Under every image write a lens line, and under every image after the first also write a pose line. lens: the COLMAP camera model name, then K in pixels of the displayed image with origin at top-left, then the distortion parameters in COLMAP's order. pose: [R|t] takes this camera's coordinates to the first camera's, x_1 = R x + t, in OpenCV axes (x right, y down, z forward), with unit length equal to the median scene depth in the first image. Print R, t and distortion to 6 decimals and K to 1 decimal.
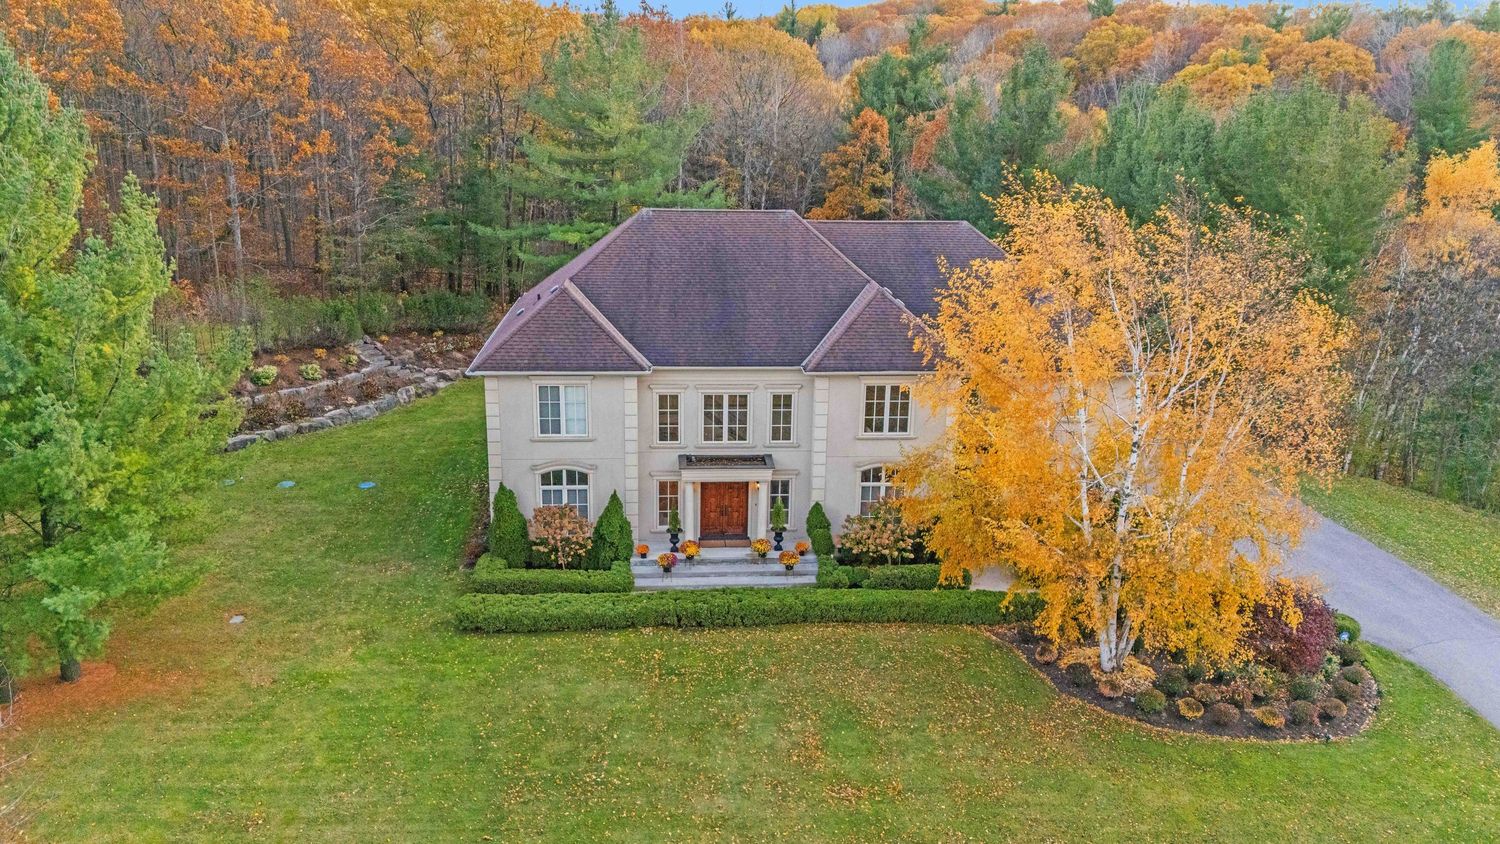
lens RADIAL K [[1129.9, 0, 750.0], [0, 1129.9, 422.0], [0, 0, 1]] dist [0.045905, -0.003121]
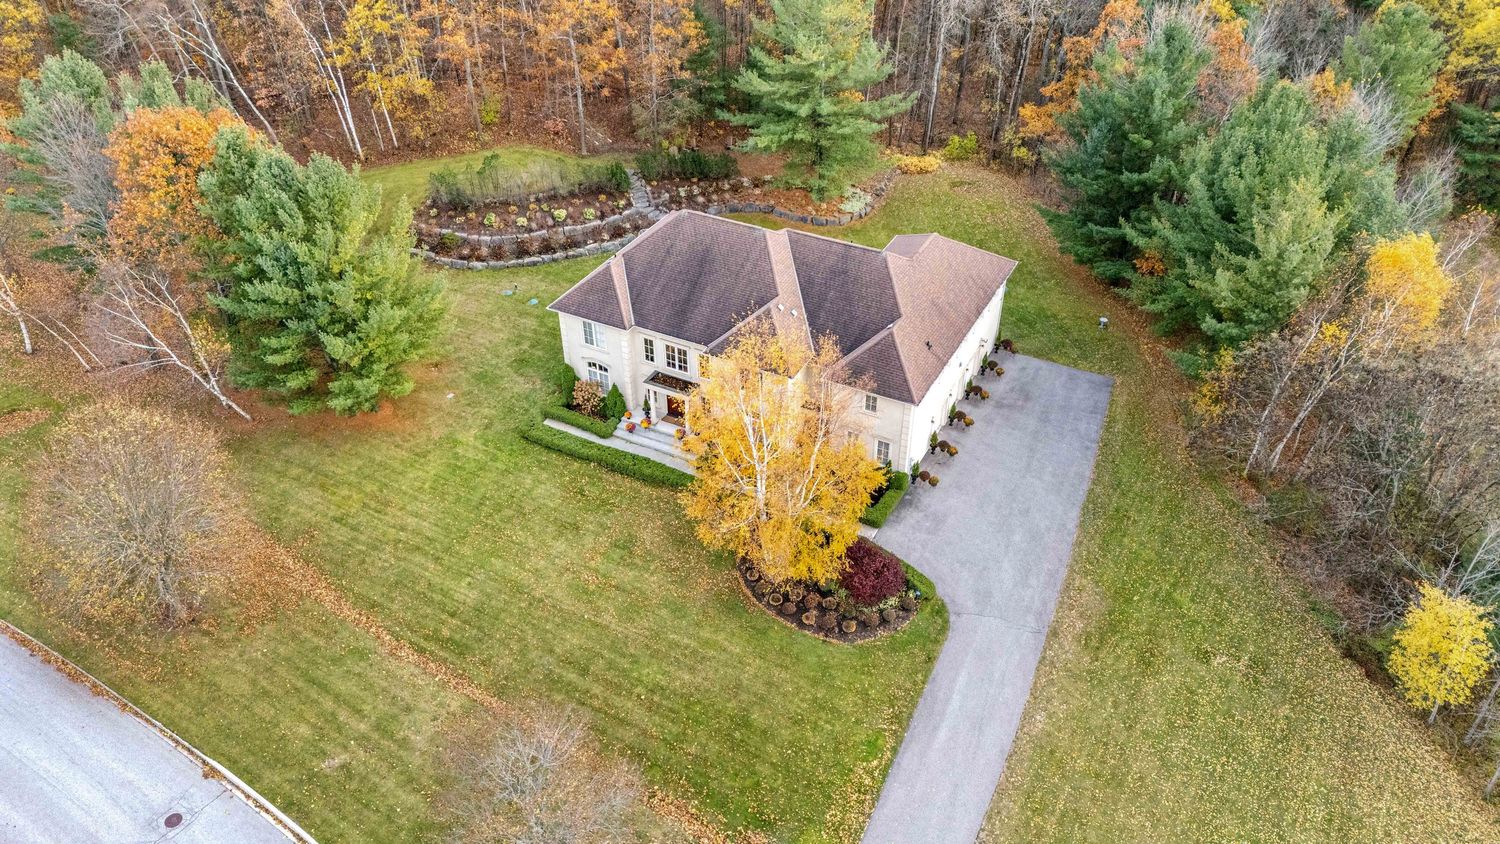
lens RADIAL K [[1095.7, 0, 750.0], [0, 1095.7, 422.0], [0, 0, 1]] dist [0.091588, -0.088724]
pose [[0.845278, 0.301227, -0.441325, 0.878058], [-0.123810, 0.913883, 0.386637, -0.600740], [0.519786, -0.272176, 0.809780, -0.364464]]
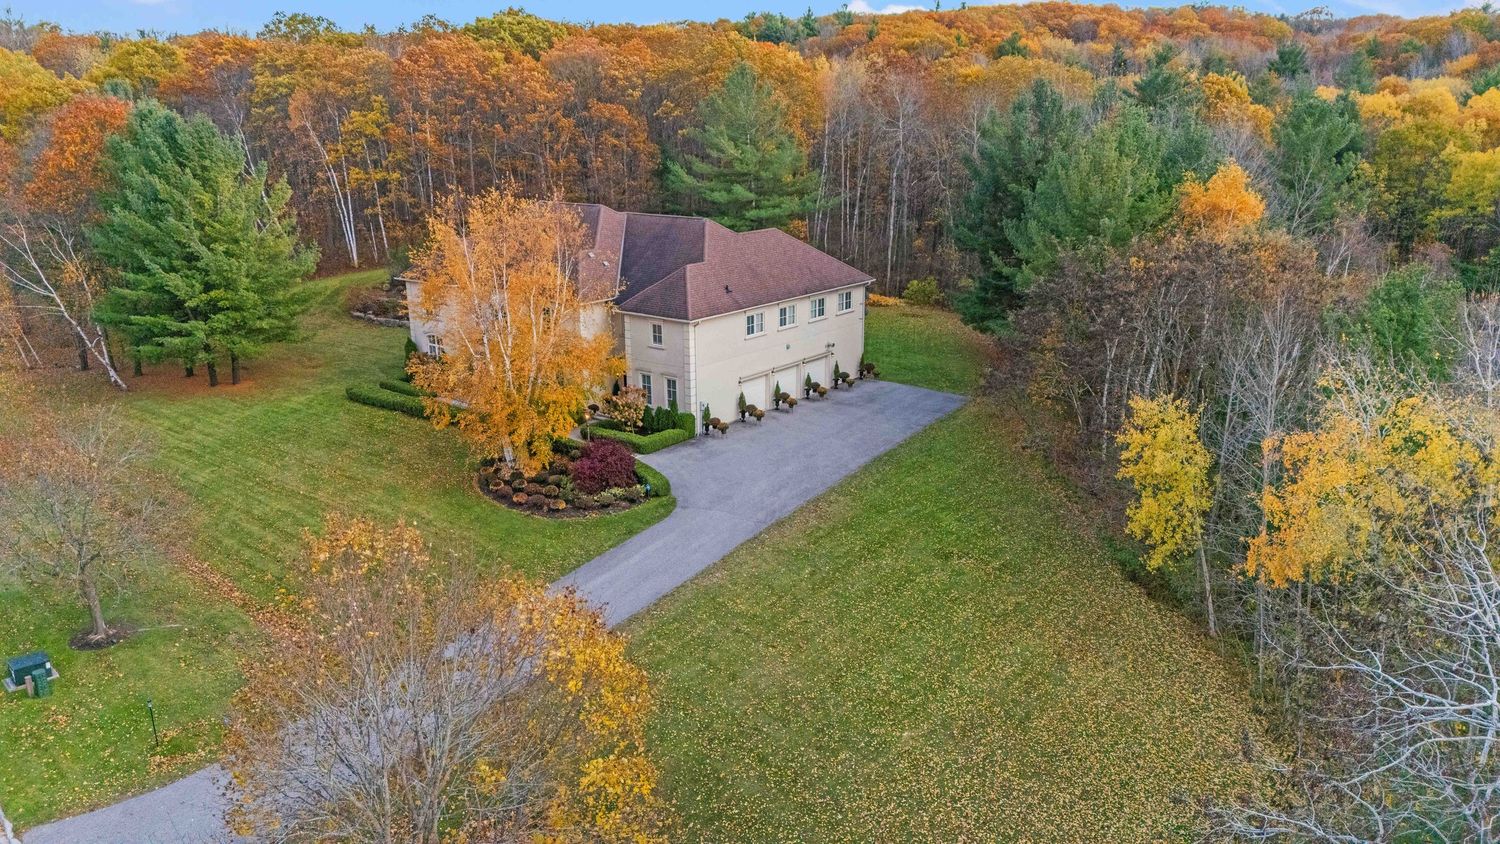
lens RADIAL K [[1095.7, 0, 750.0], [0, 1095.7, 422.0], [0, 0, 1]] dist [0.091588, -0.088724]
pose [[0.733123, 0.160678, -0.660843, 1.460586], [-0.163901, 0.984793, 0.057617, -0.006617], [0.660051, 0.066072, 0.748310, -0.025103]]
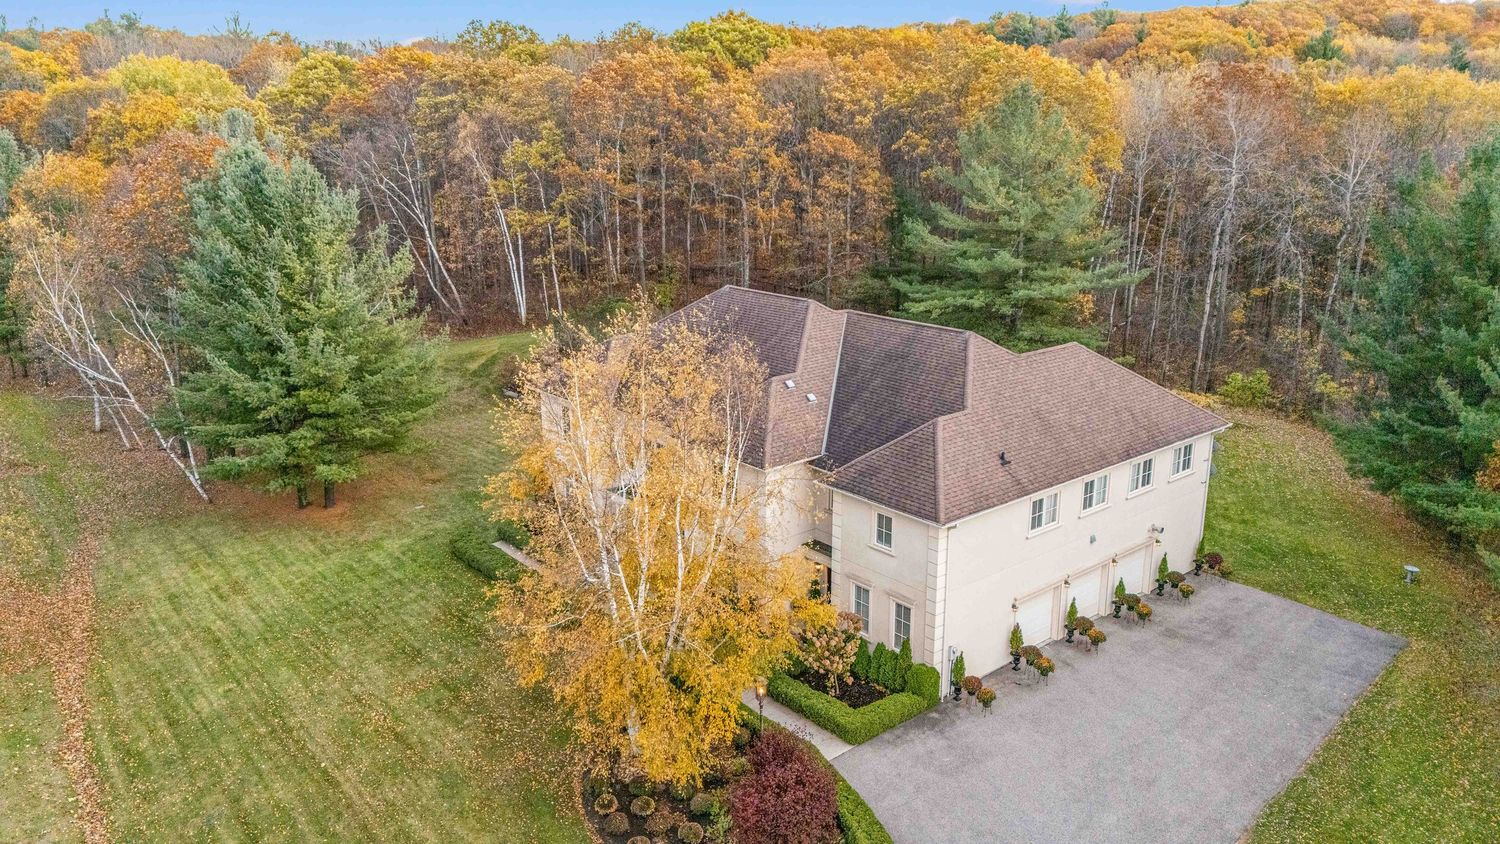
lens RADIAL K [[1095.7, 0, 750.0], [0, 1095.7, 422.0], [0, 0, 1]] dist [0.091588, -0.088724]
pose [[0.585714, 0.197310, -0.786134, 0.981569], [-0.206679, 0.974212, 0.090528, -0.175484], [0.783723, 0.109454, 0.611390, 0.355076]]
